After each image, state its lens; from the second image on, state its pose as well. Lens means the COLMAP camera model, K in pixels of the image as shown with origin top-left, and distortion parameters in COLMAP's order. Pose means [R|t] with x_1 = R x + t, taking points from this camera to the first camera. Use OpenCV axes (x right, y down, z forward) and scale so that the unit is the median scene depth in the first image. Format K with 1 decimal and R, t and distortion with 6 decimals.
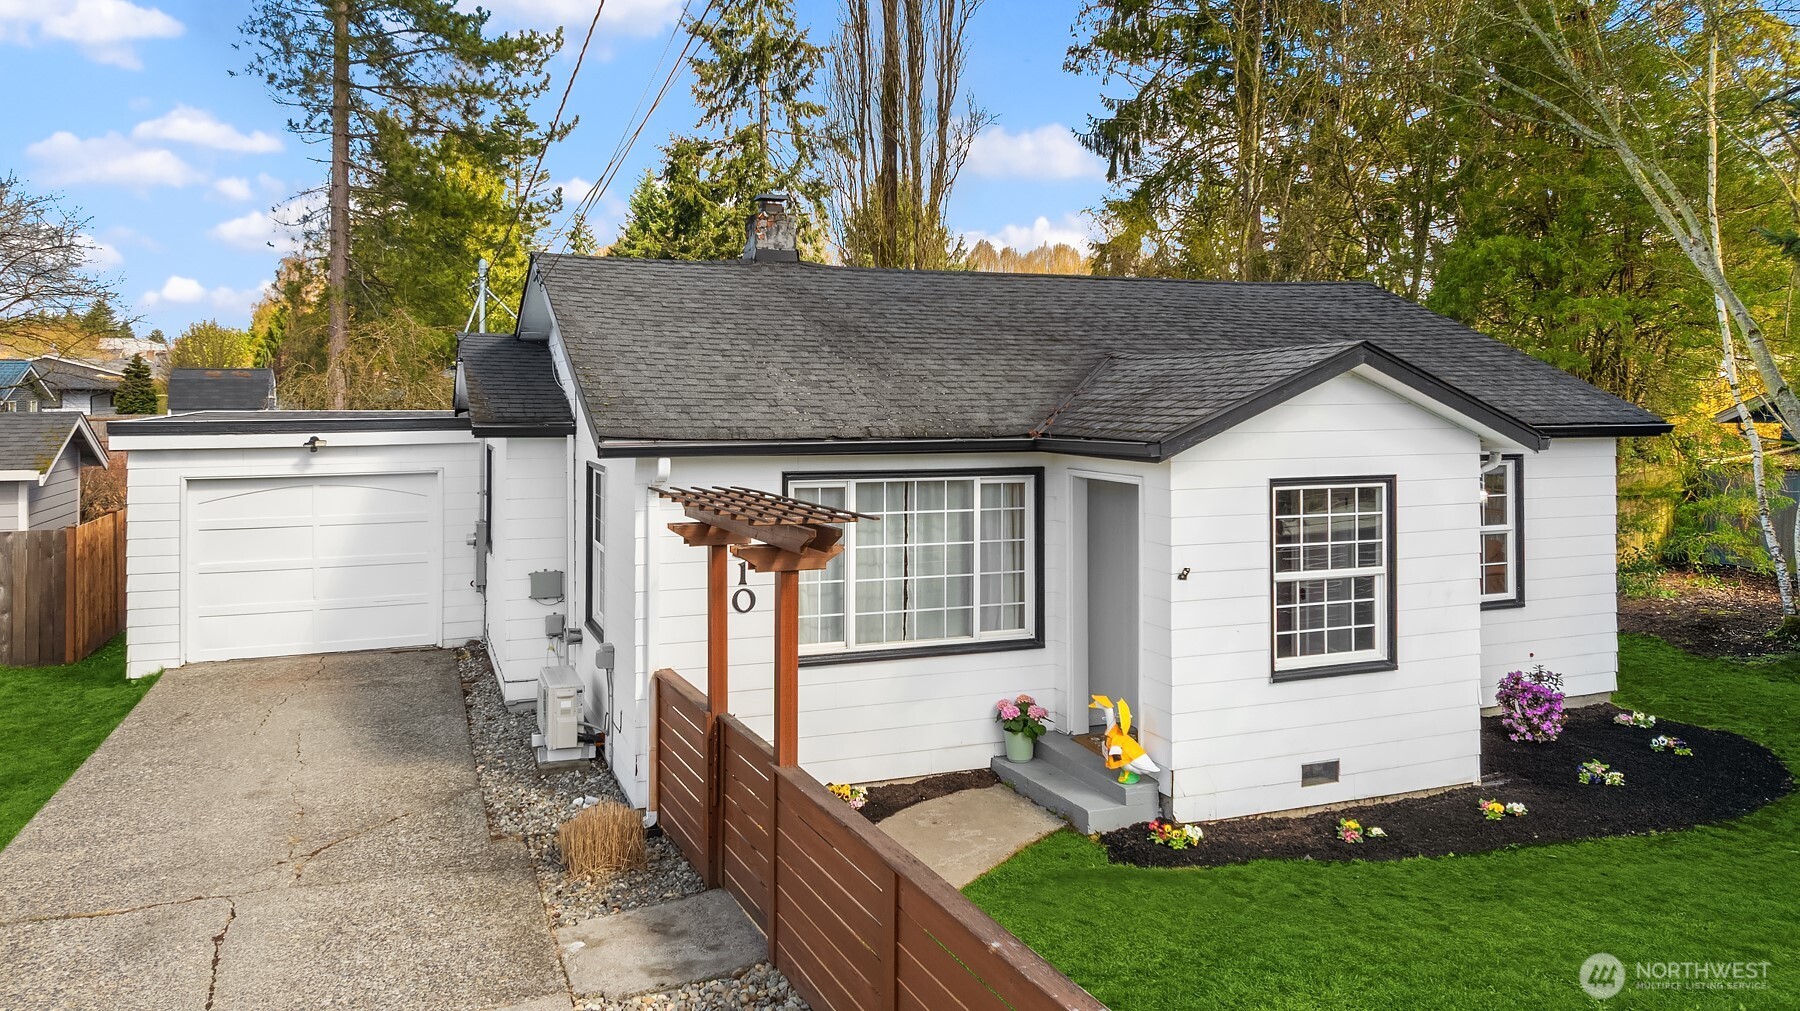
lens RADIAL K [[1240.7, 0, 907.0], [0, 1240.7, 427.3], [0, 0, 1]] dist [-0.012234, -0.001498]
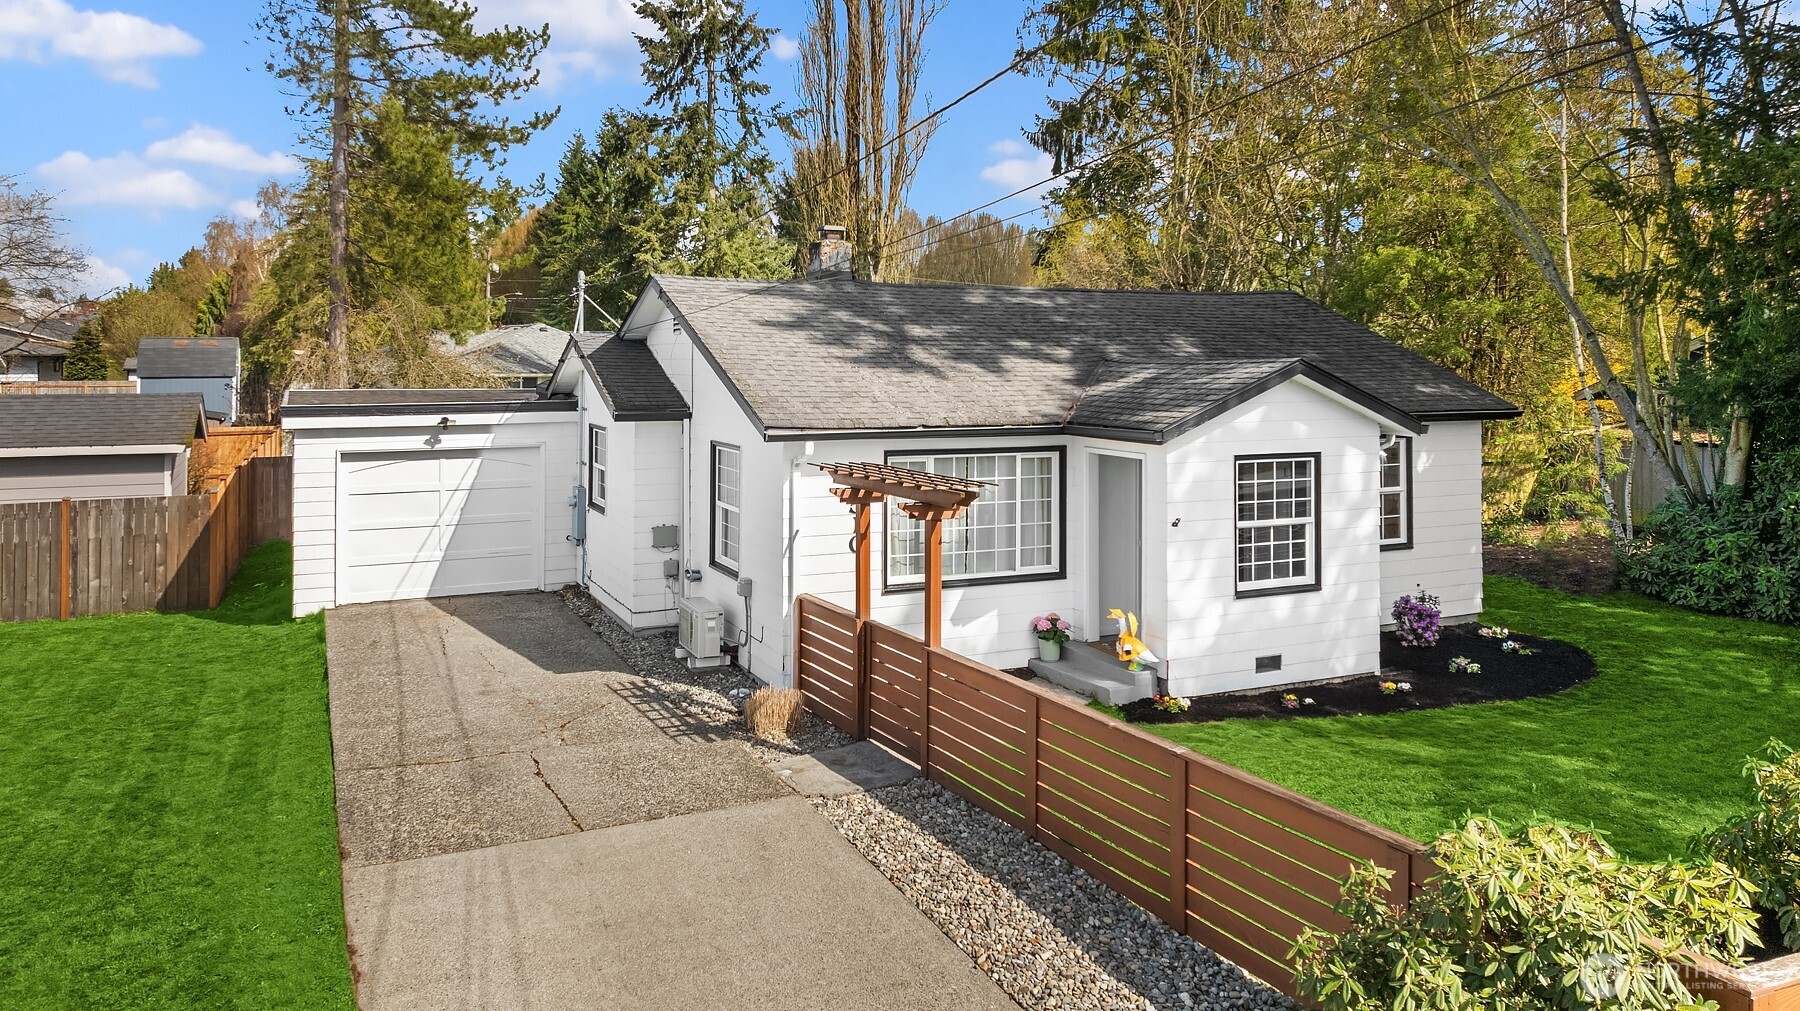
lens RADIAL K [[1239.1, 0, 897.2], [0, 1239.1, 394.1], [0, 0, 1]] dist [-0.004407, -0.001897]
pose [[0.998227, 0.000874, 0.059510, -0.131216], [-0.001103, 0.999992, 0.003815, -0.024823], [-0.059506, -0.003873, 0.998220, -0.290553]]
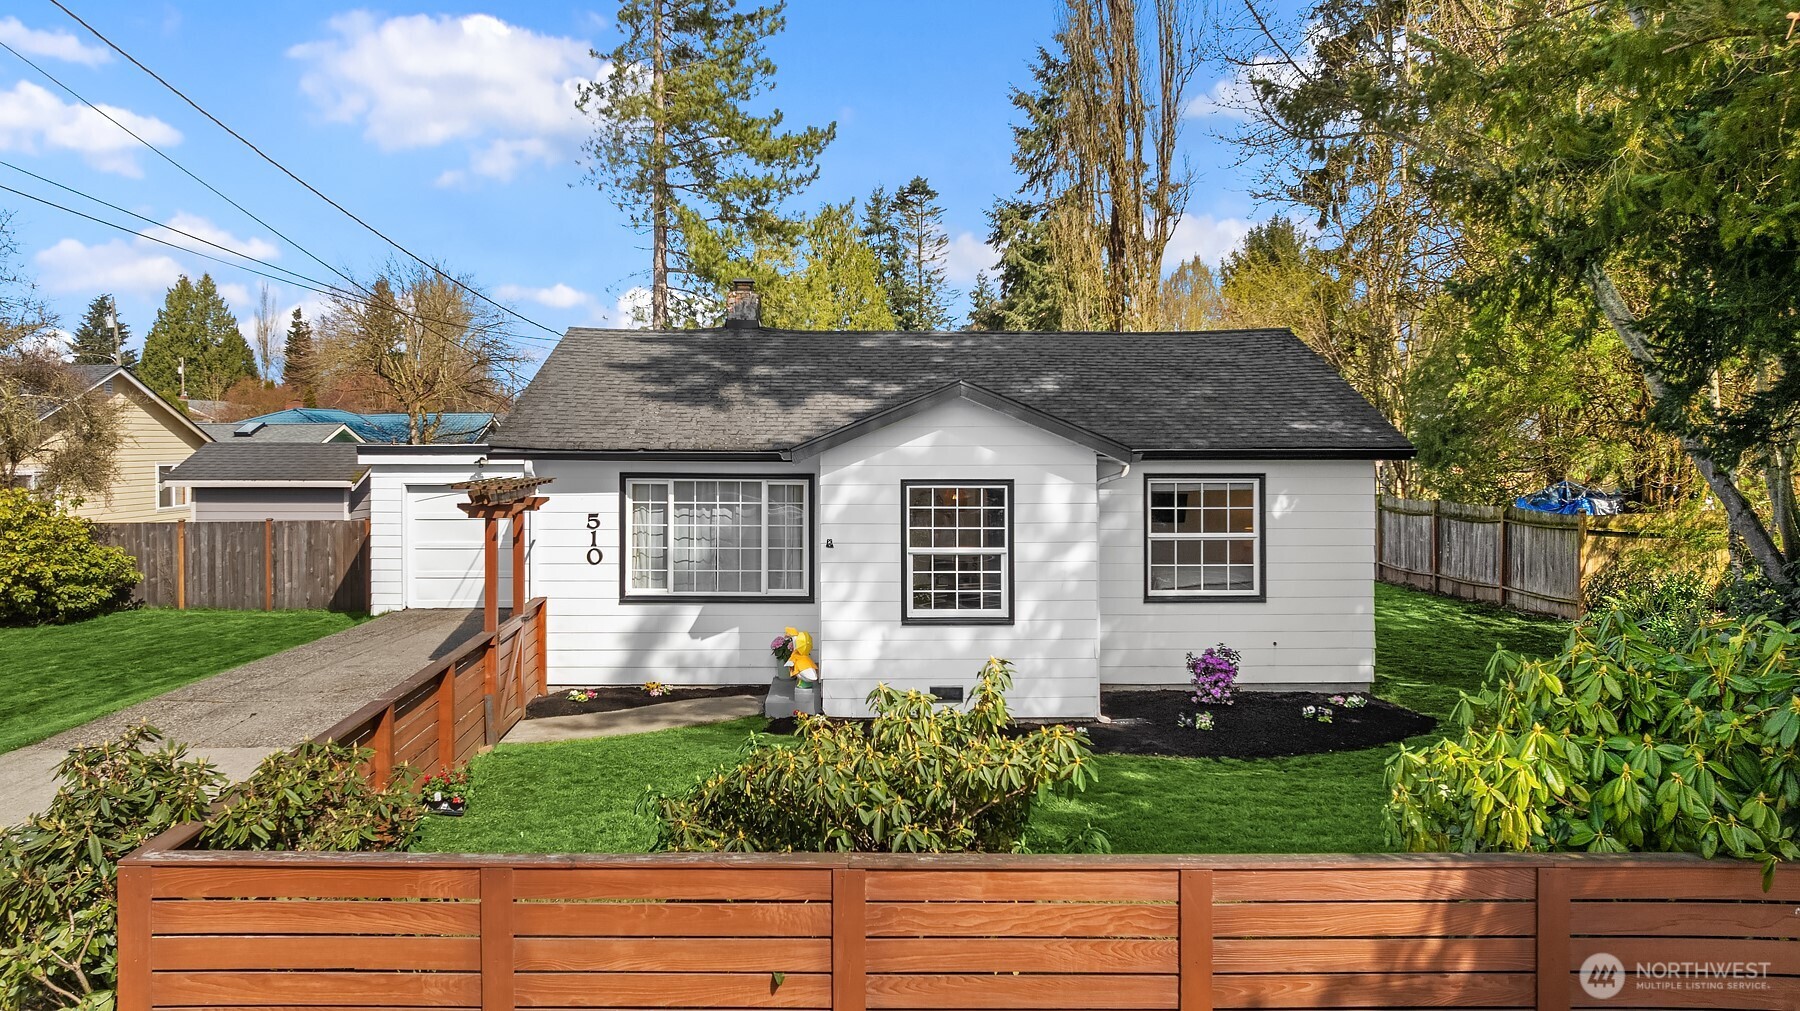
lens RADIAL K [[1221.2, 0, 900.0], [0, 1221.2, 505.5], [0, 0, 1]] dist [-0.005483, -0.002401]
pose [[0.941522, 0.019906, -0.336362, 0.563117], [-0.012437, 0.999626, 0.024347, 0.027954], [0.336721, -0.018740, 0.941418, -0.222540]]
